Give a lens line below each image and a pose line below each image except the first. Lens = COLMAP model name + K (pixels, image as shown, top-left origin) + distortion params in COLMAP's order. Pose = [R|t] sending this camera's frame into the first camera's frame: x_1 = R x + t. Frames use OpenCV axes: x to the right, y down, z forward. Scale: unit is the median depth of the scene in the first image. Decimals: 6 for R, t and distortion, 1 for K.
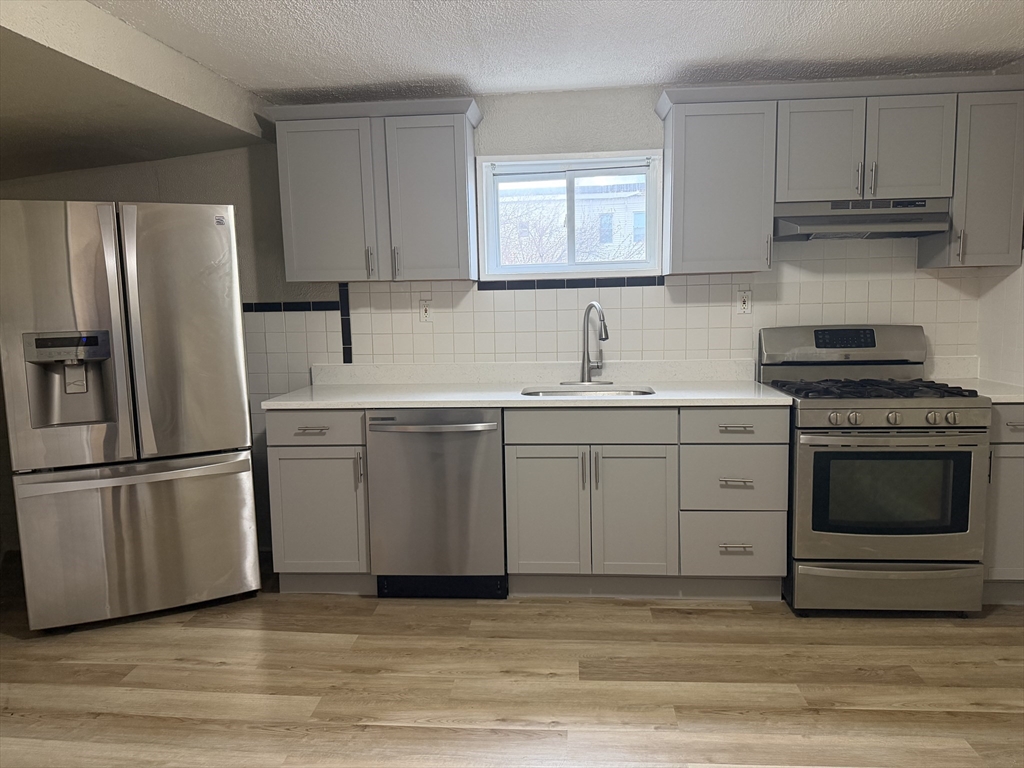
lens RADIAL K [[707.1, 0, 516.1], [0, 707.1, 378.1], [0, 0, 1]] dist [0.046832, -0.059855]
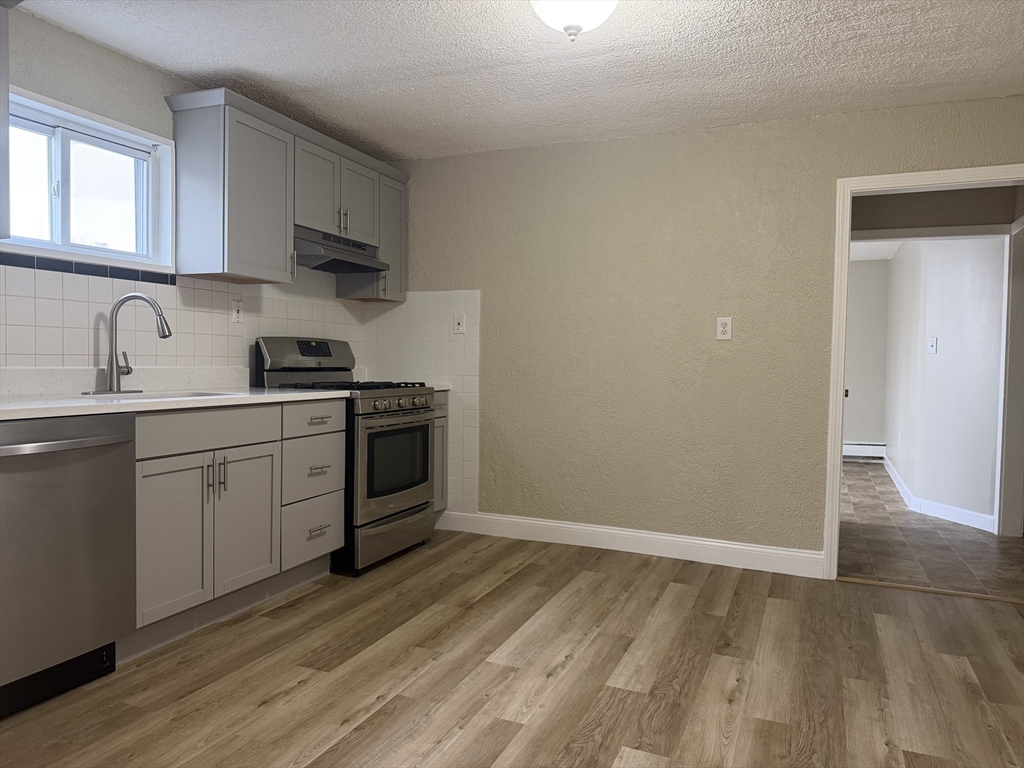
lens RADIAL K [[707.1, 0, 516.1], [0, 707.1, 378.1], [0, 0, 1]] dist [0.046832, -0.059855]
pose [[0.317358, 0.000352, 0.948306, -0.629399], [0.081027, 0.996333, -0.027486, 0.060228], [-0.944838, 0.085561, 0.316166, 0.349844]]
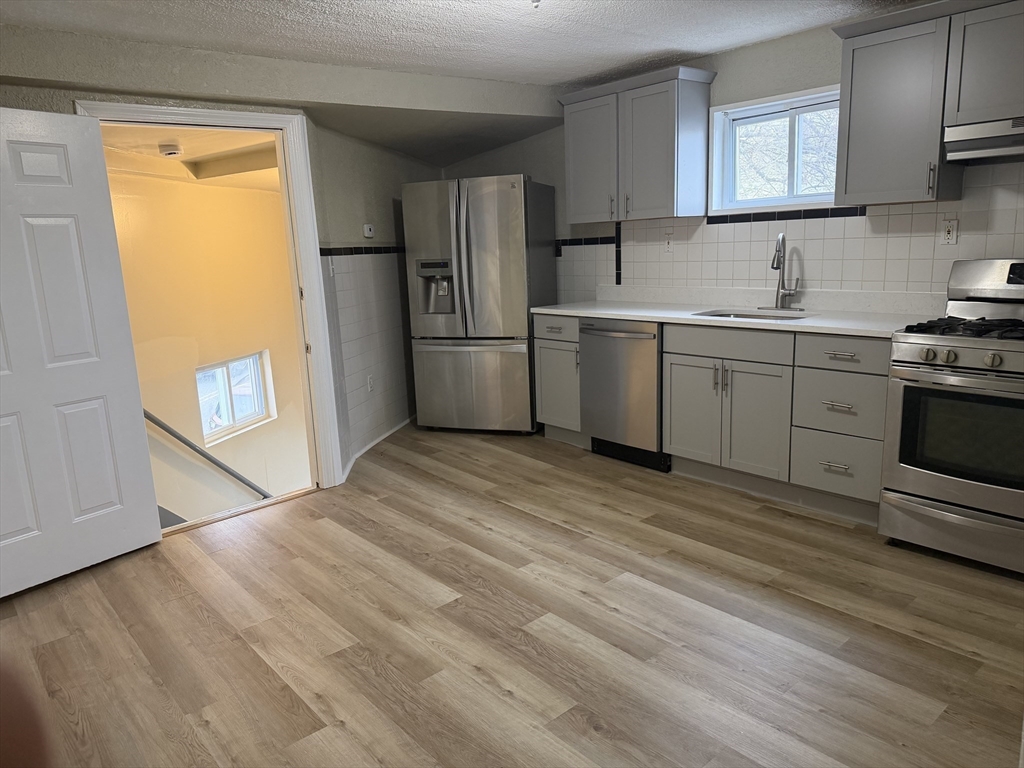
lens RADIAL K [[706.6, 0, 518.4], [0, 706.6, 383.1], [0, 0, 1]] dist [0.086272, -0.142933]
pose [[0.711908, 0.130149, -0.690107, 0.694956], [-0.052366, 0.989779, 0.132644, -0.005359], [0.700317, -0.058292, 0.711448, -0.096130]]
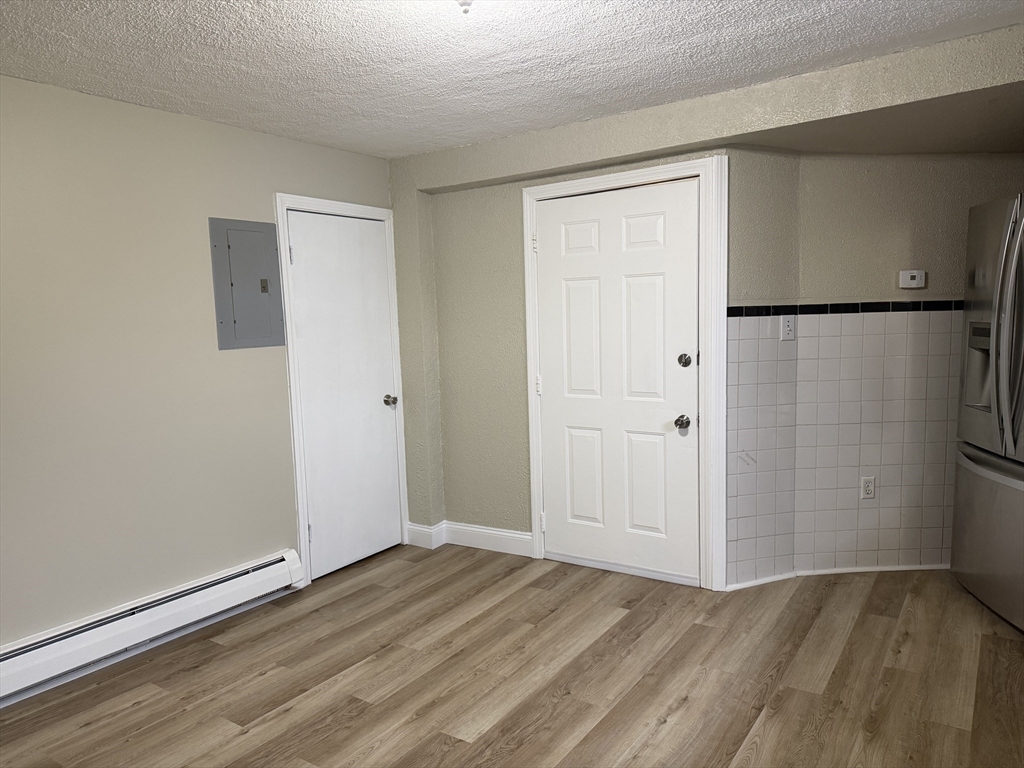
lens RADIAL K [[717.3, 0, 512.0], [0, 717.3, 384.0], [0, 0, 1]] dist [0.046256, -0.067808]
pose [[-0.502795, 0.129676, -0.854623, 0.628714], [-0.052482, 0.982280, 0.179923, -0.123631], [0.862811, 0.135316, -0.487080, 0.859521]]
